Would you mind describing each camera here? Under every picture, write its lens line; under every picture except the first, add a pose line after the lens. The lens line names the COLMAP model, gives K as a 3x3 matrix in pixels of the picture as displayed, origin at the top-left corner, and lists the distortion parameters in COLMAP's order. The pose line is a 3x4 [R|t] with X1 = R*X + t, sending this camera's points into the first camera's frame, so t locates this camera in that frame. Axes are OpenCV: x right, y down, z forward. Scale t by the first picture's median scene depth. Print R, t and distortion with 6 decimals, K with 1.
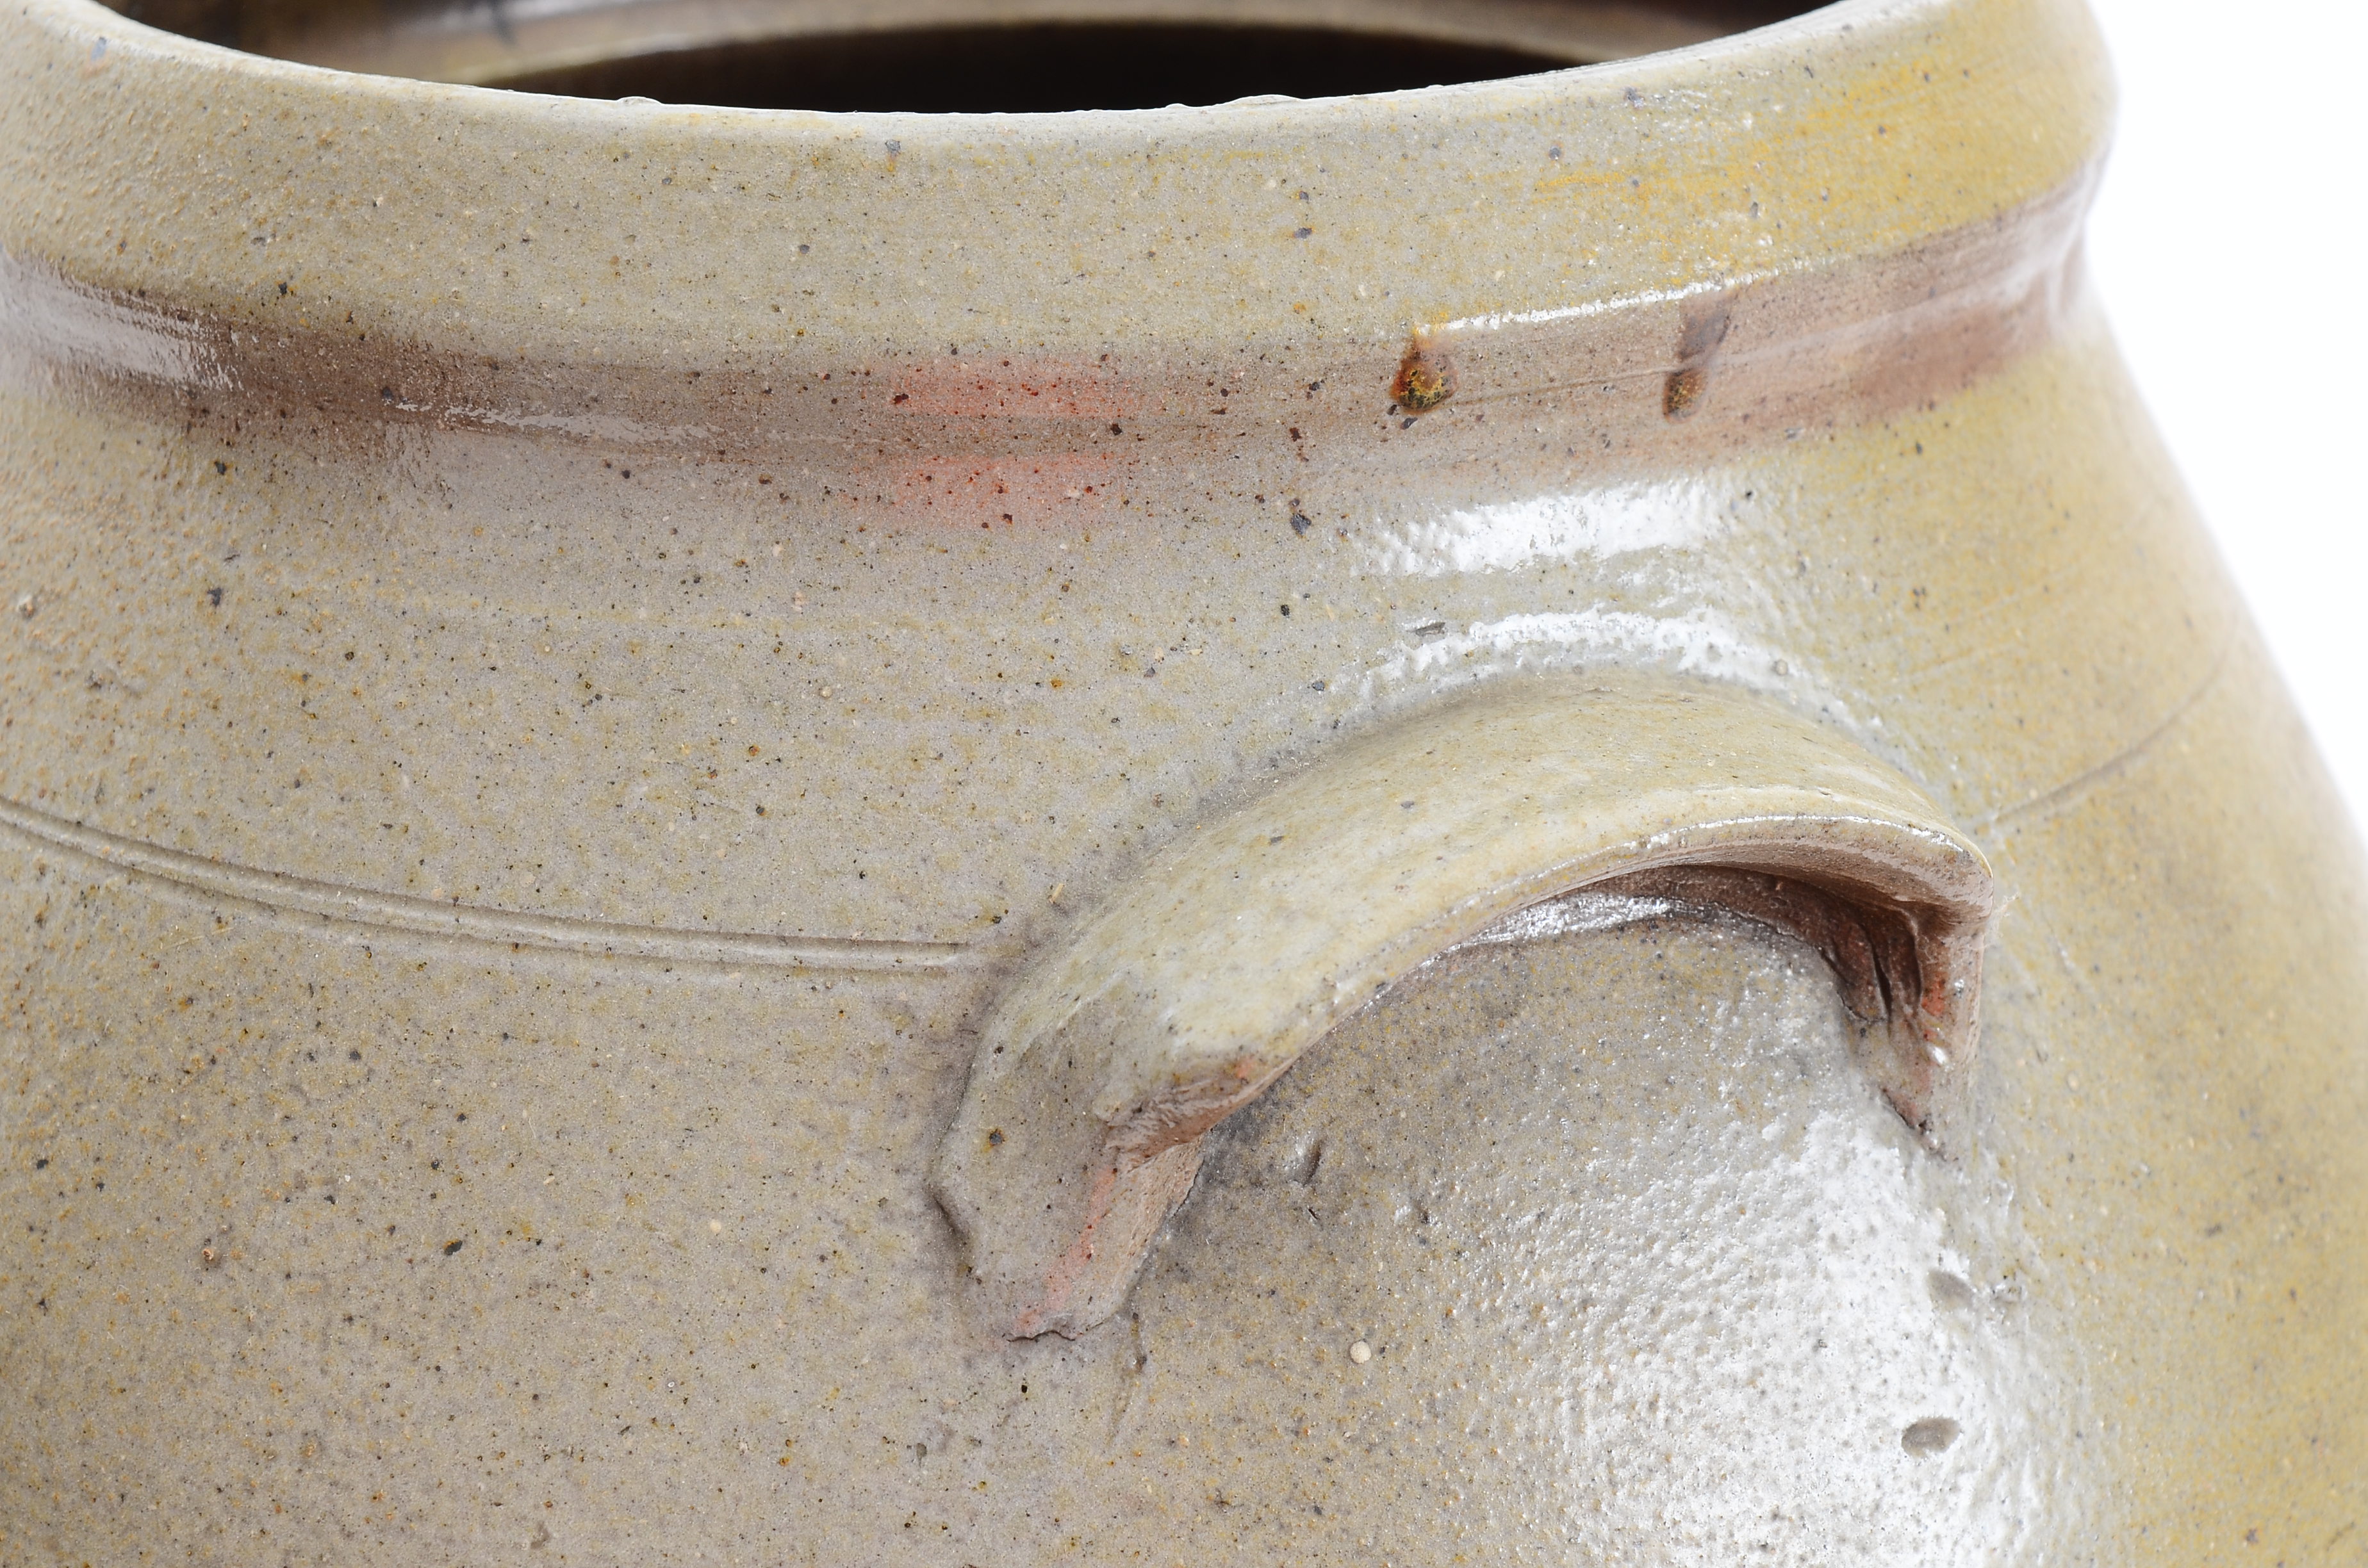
lens RADIAL K [[5581.0, 0, 1183.4], [0, 5581.0, 787.2], [0, 0, 1]] dist [0.061427, 0.000000]
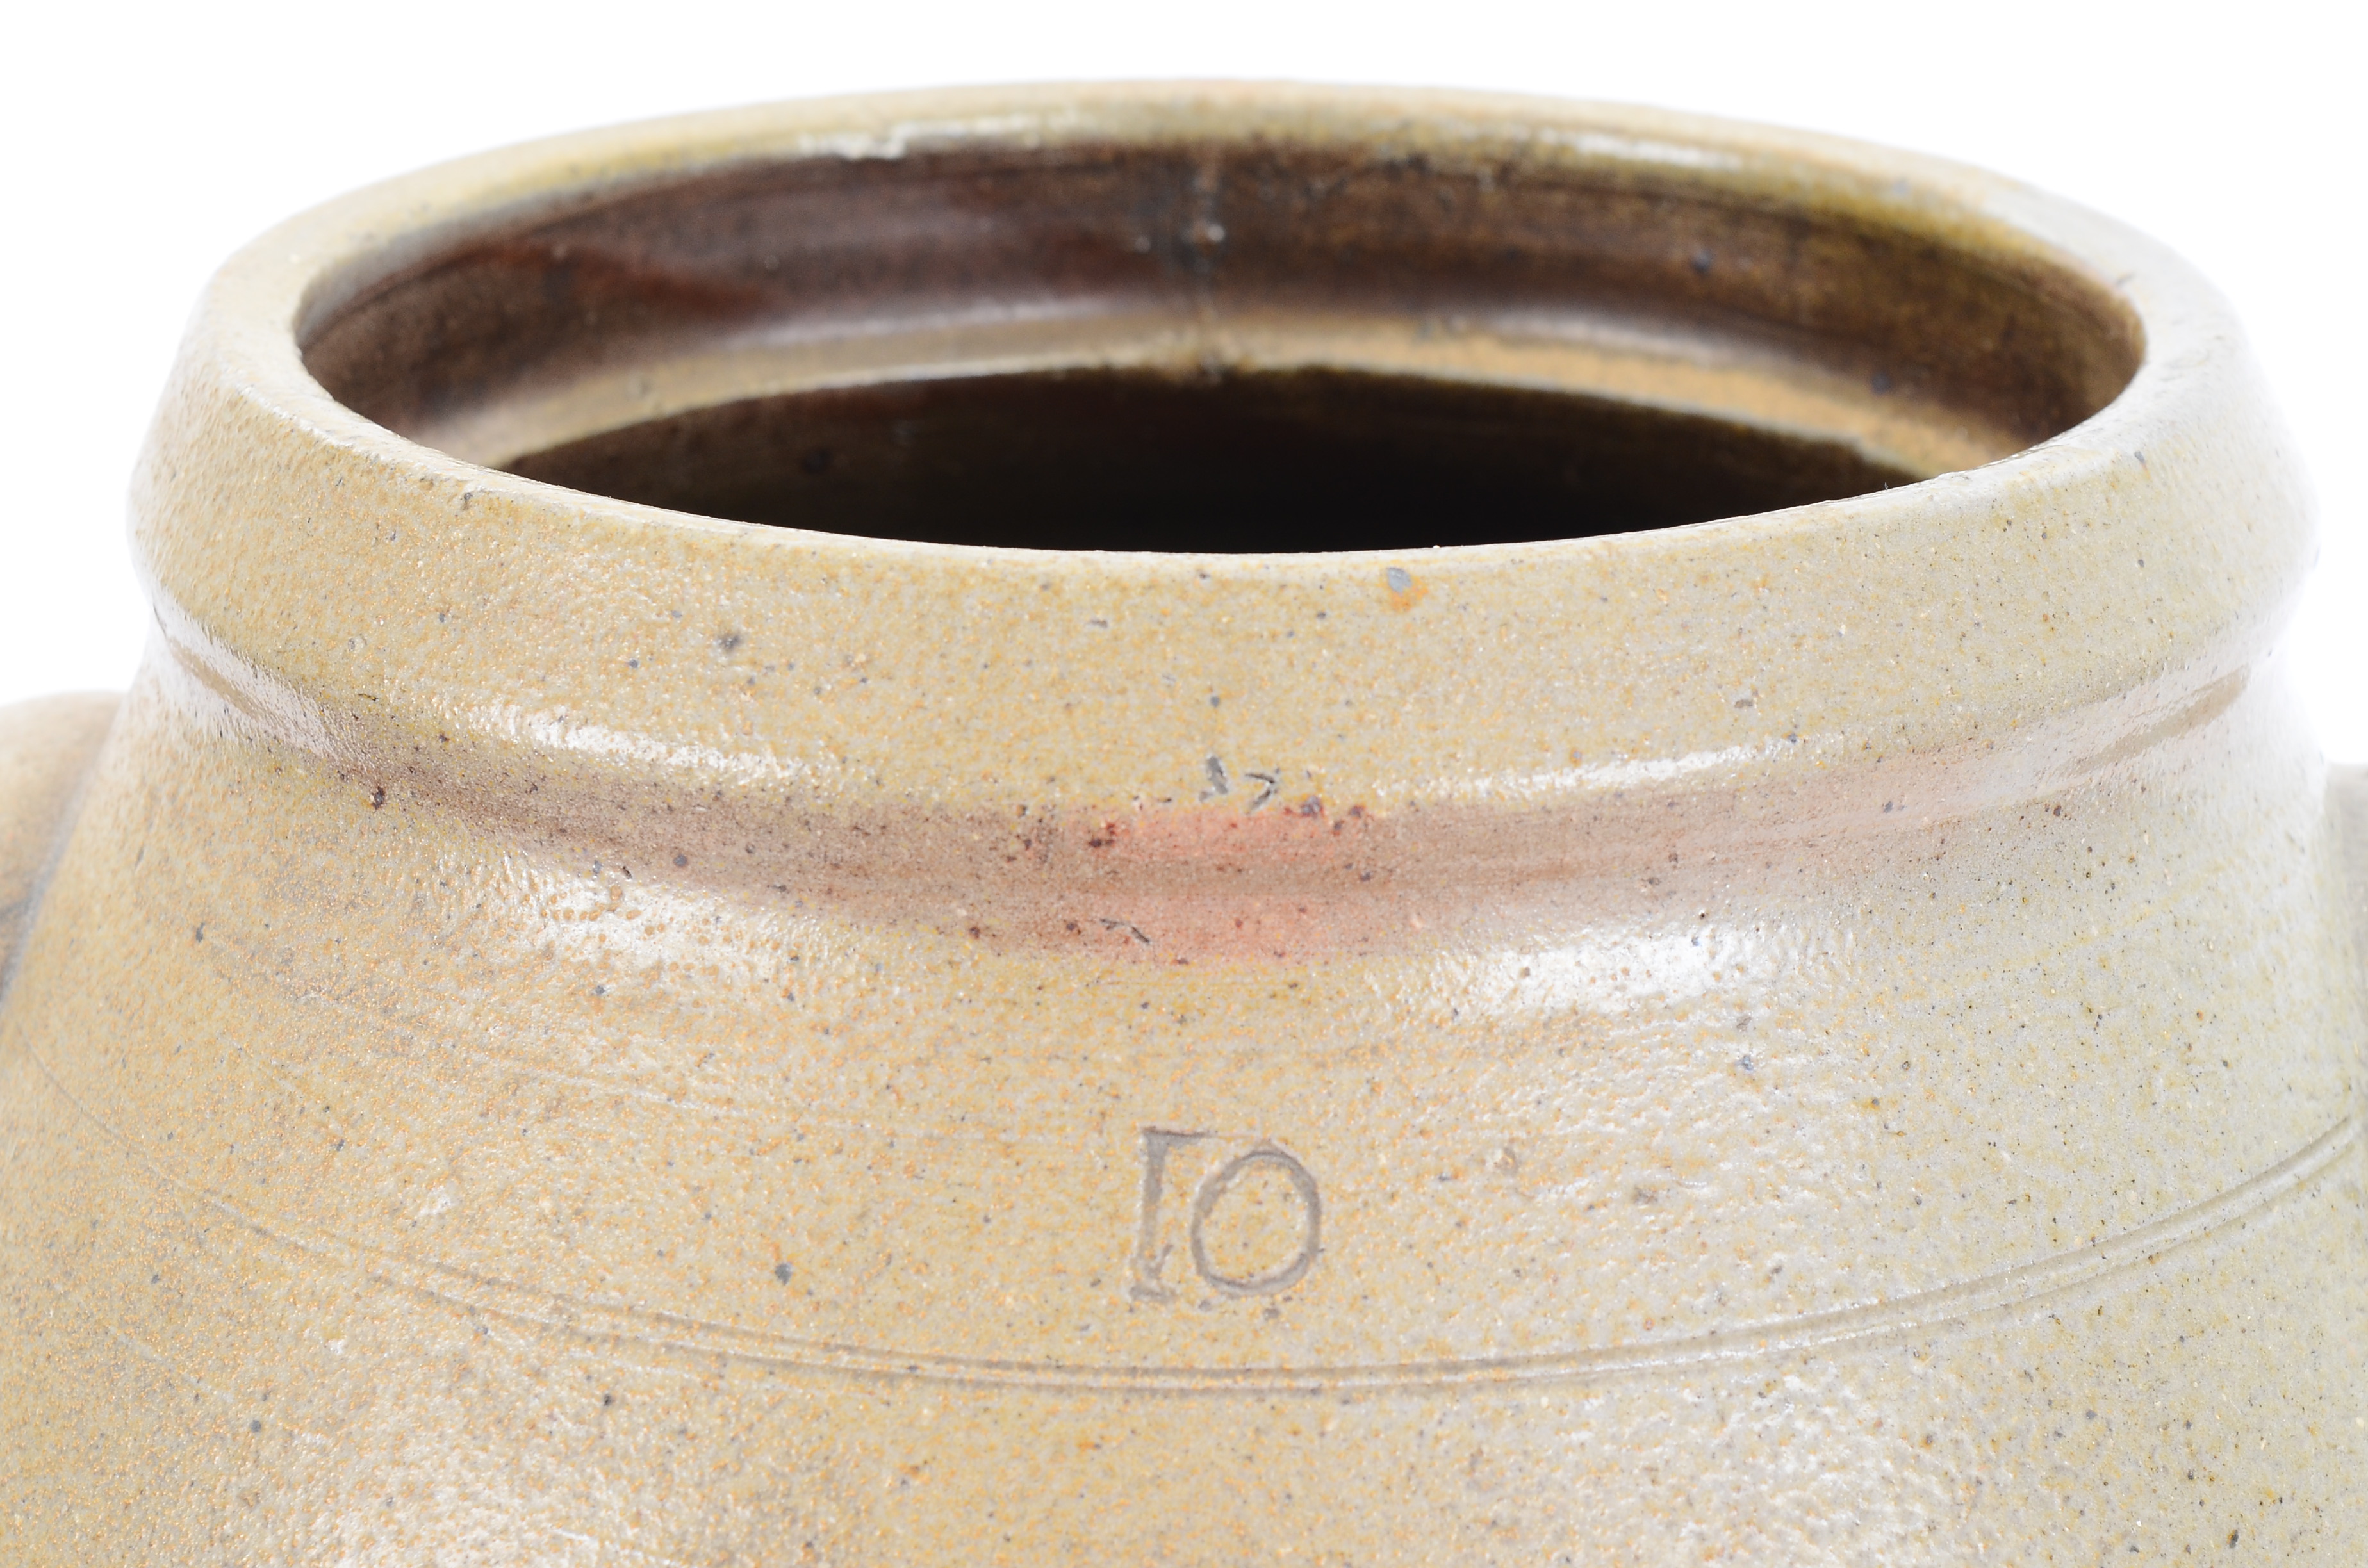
lens RADIAL K [[5581.0, 0, 1186.0], [0, 5581.0, 780.5], [0, 0, 1]] dist [0.061427, 0.000000]
pose [[0.506178, -0.263980, 0.821035, -1.064221], [0.272858, 0.952119, 0.137906, -0.255631], [-0.818127, 0.154221, 0.553971, 0.546918]]
